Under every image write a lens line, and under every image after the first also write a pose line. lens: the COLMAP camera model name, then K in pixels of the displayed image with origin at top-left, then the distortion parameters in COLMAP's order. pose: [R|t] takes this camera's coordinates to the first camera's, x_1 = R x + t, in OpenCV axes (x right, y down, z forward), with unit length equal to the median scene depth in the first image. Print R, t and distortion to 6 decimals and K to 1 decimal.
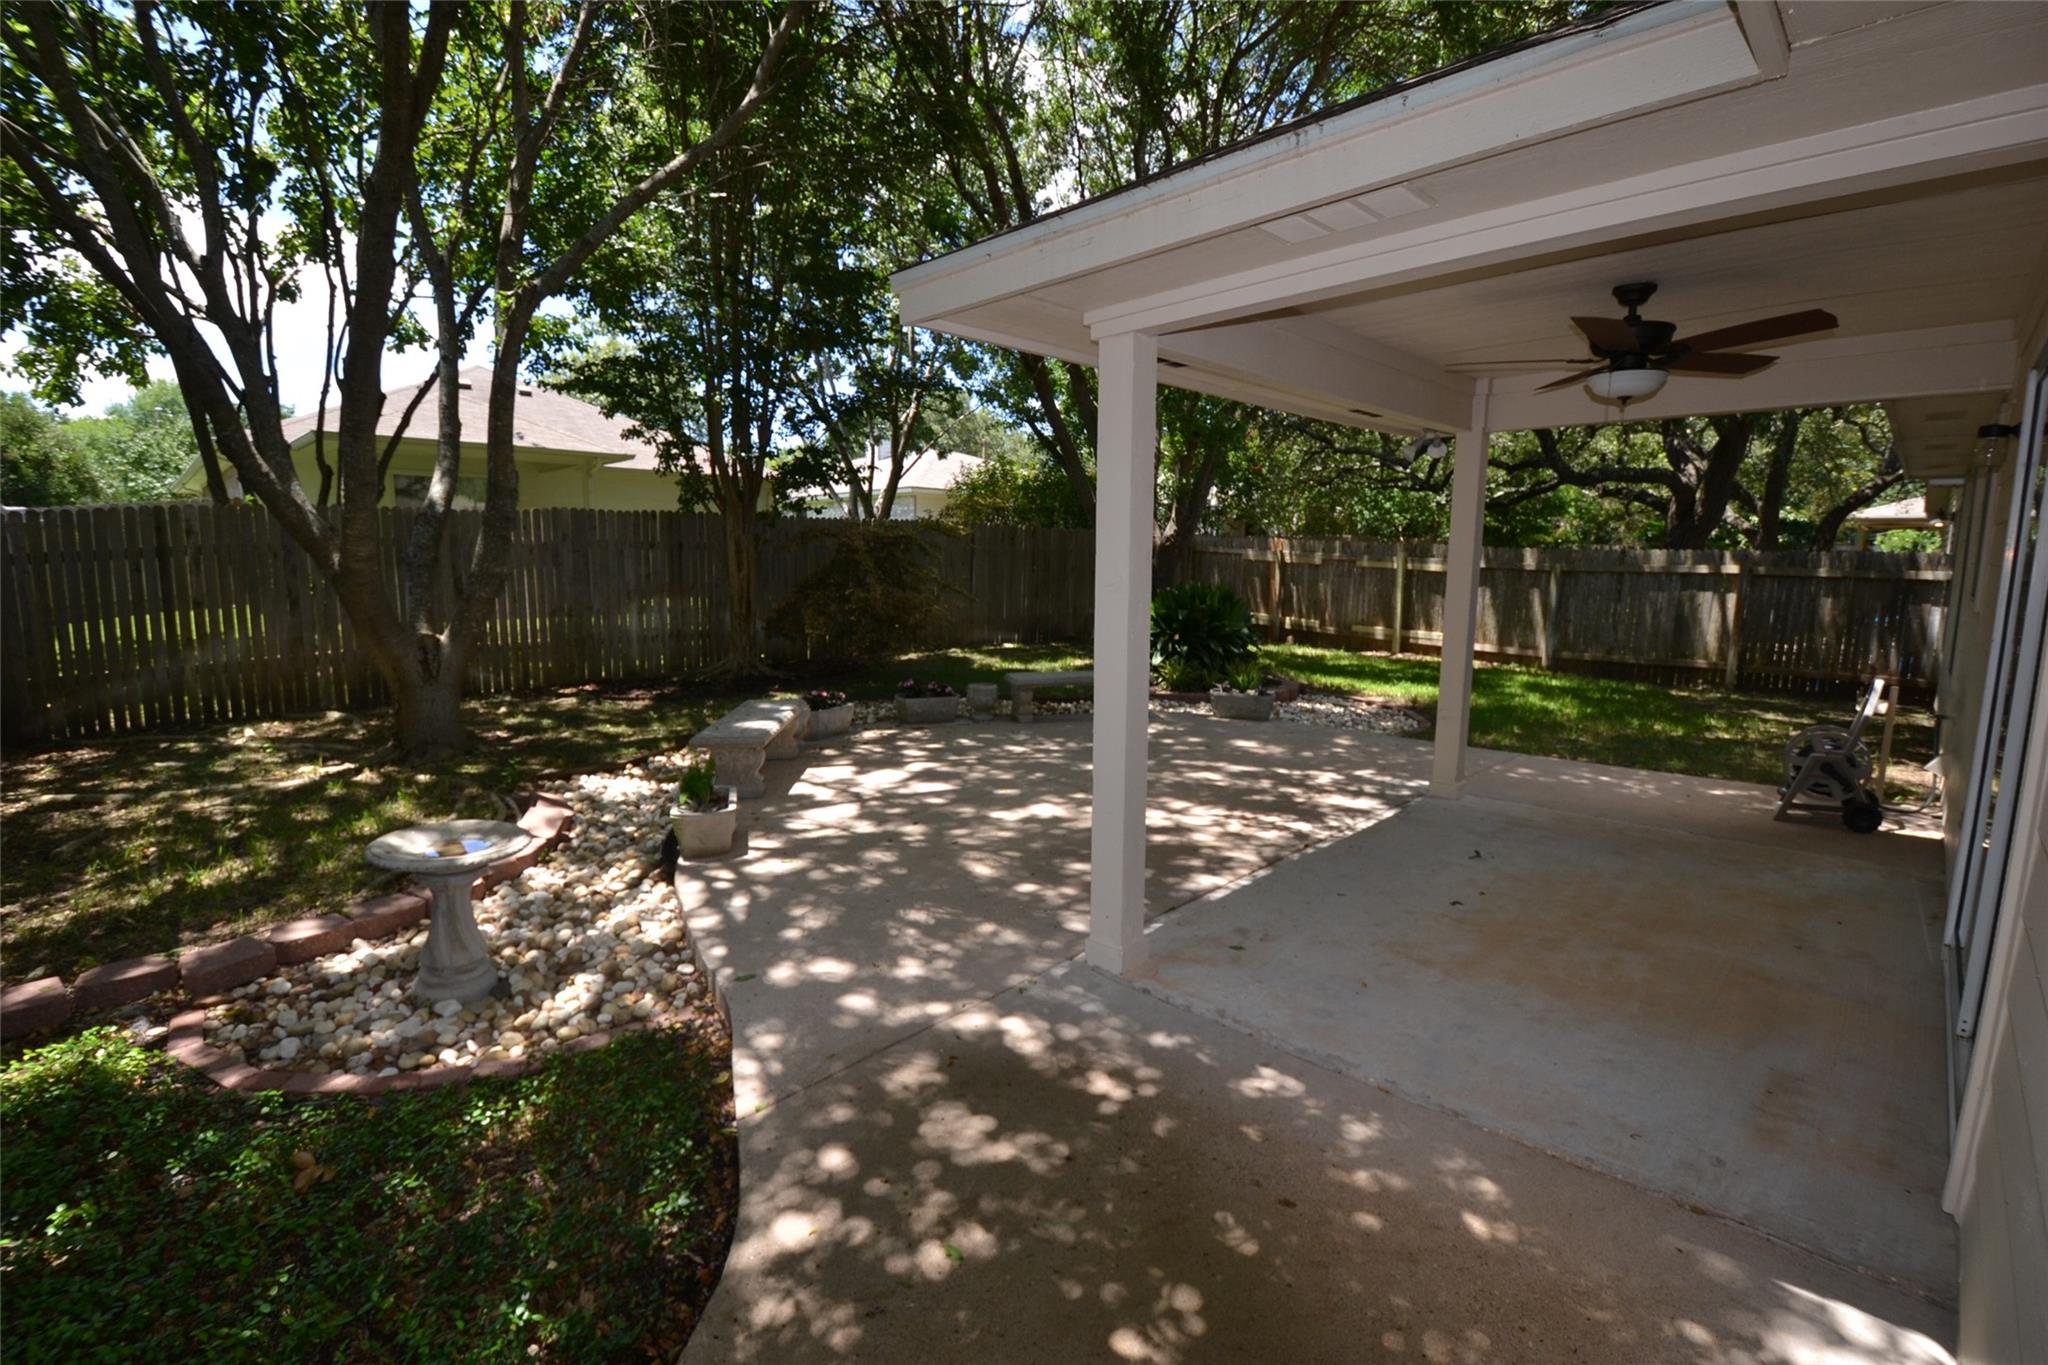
lens RADIAL K [[907.3, 0, 1007.7], [0, 907.3, 670.3], [0, 0, 1]] dist [0.003921, -0.014748]
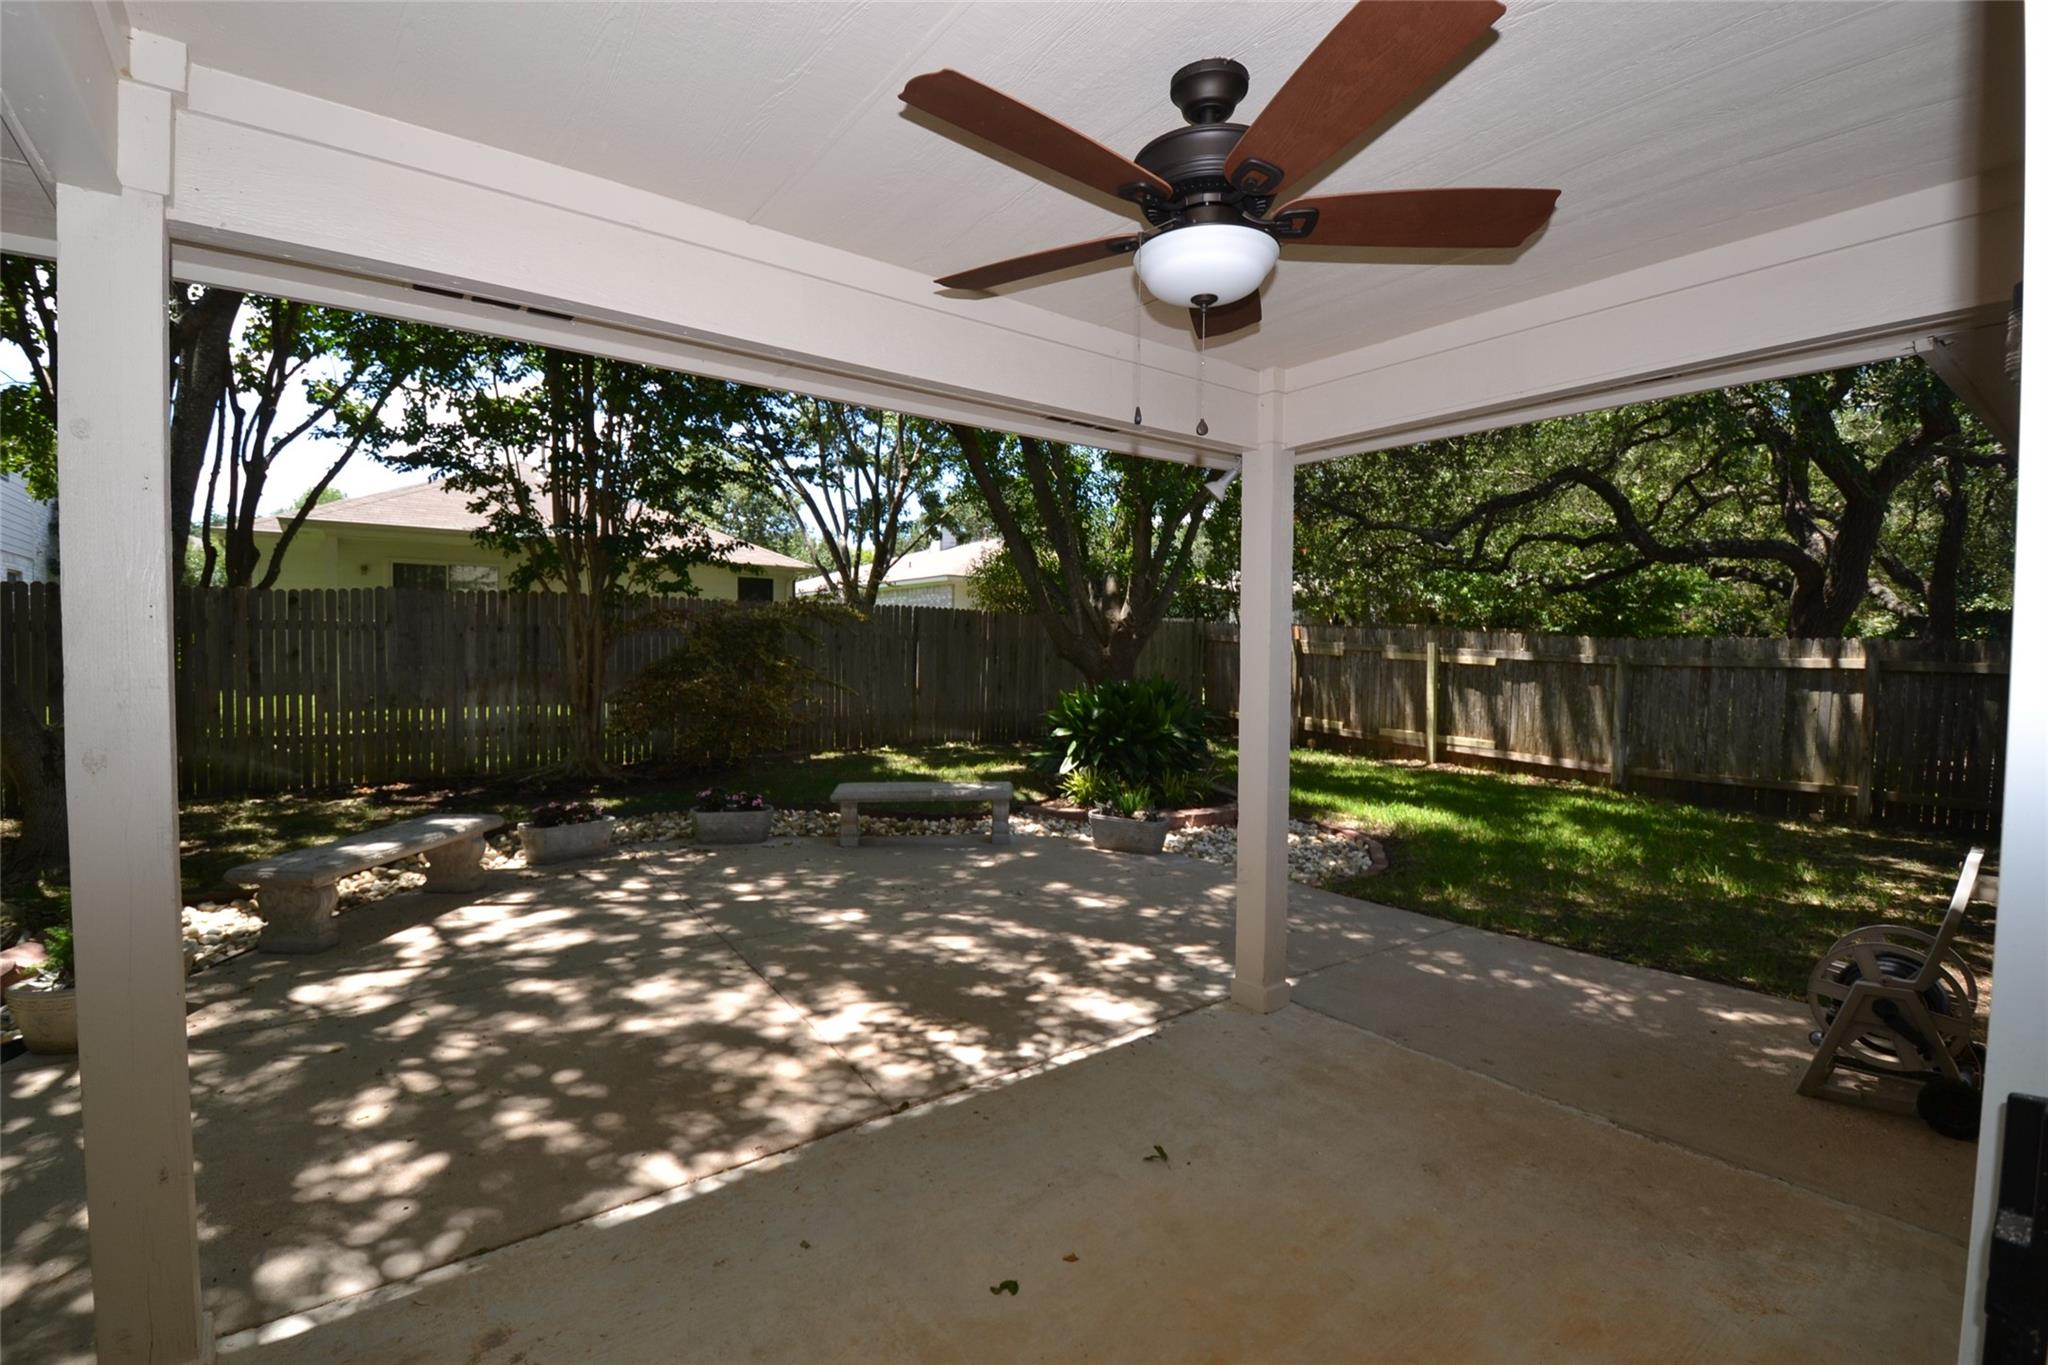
lens RADIAL K [[907.3, 0, 1003.0], [0, 907.3, 667.8], [0, 0, 1]] dist [0.003921, -0.014748]
pose [[0.990462, 0.007256, -0.137592, 0.386198], [-0.021525, 0.994499, -0.102506, -0.029382], [0.136092, 0.104490, 0.985170, 0.311689]]
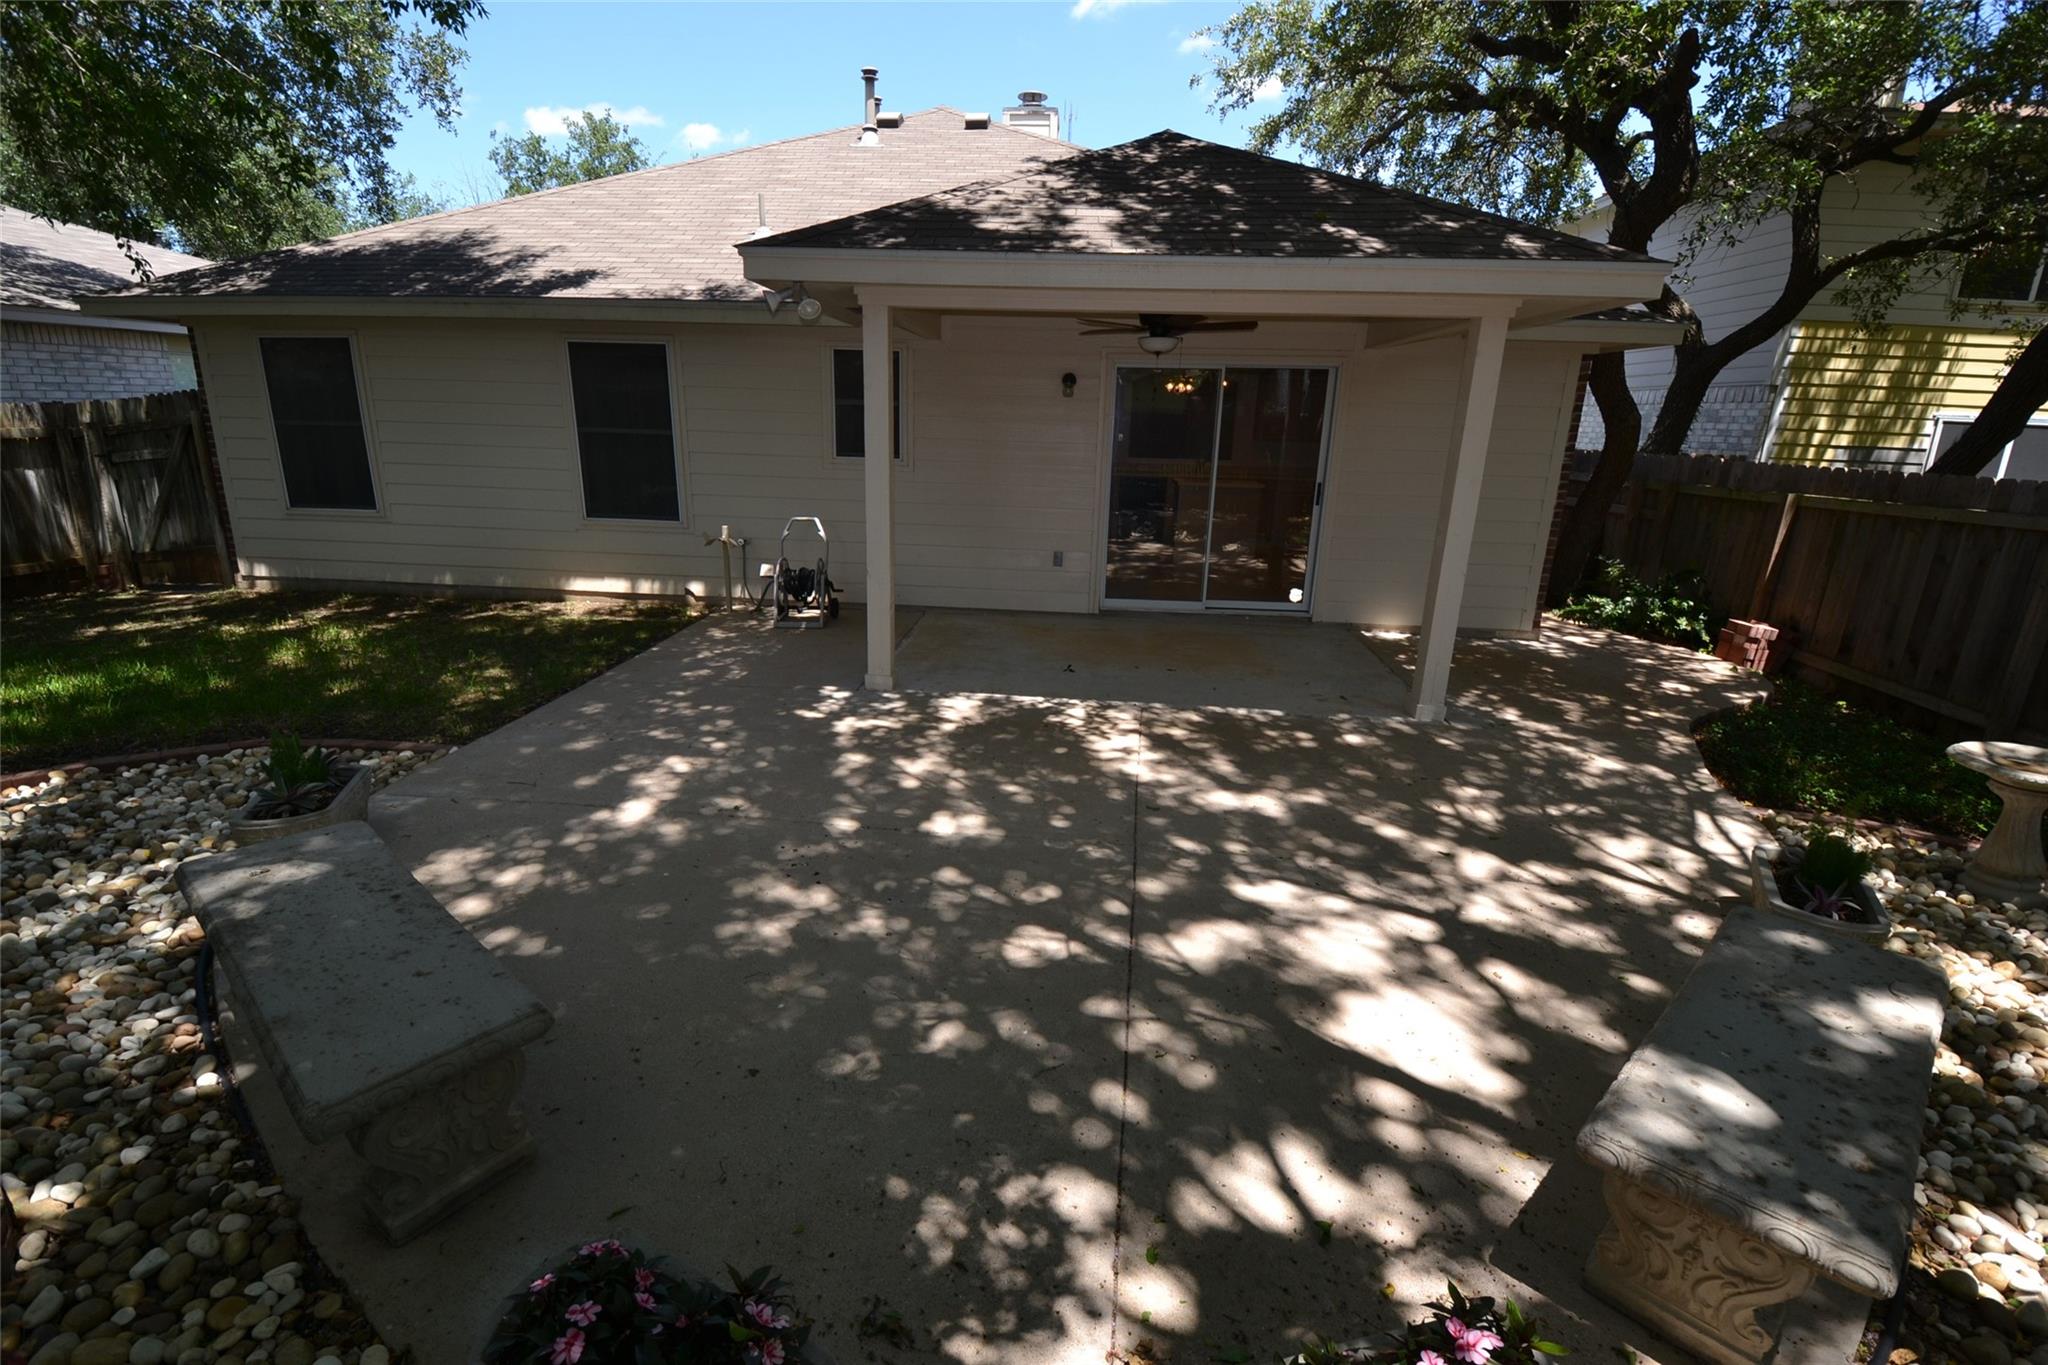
lens RADIAL K [[907.3, 0, 1021.1], [0, 907.3, 685.3], [0, 0, 1]] dist [0.003921, -0.014748]
pose [[-0.663661, -0.230214, 0.711727, -0.344845], [0.055822, 0.933570, 0.354022, -0.212769], [-0.745947, 0.274681, -0.606723, 1.507845]]
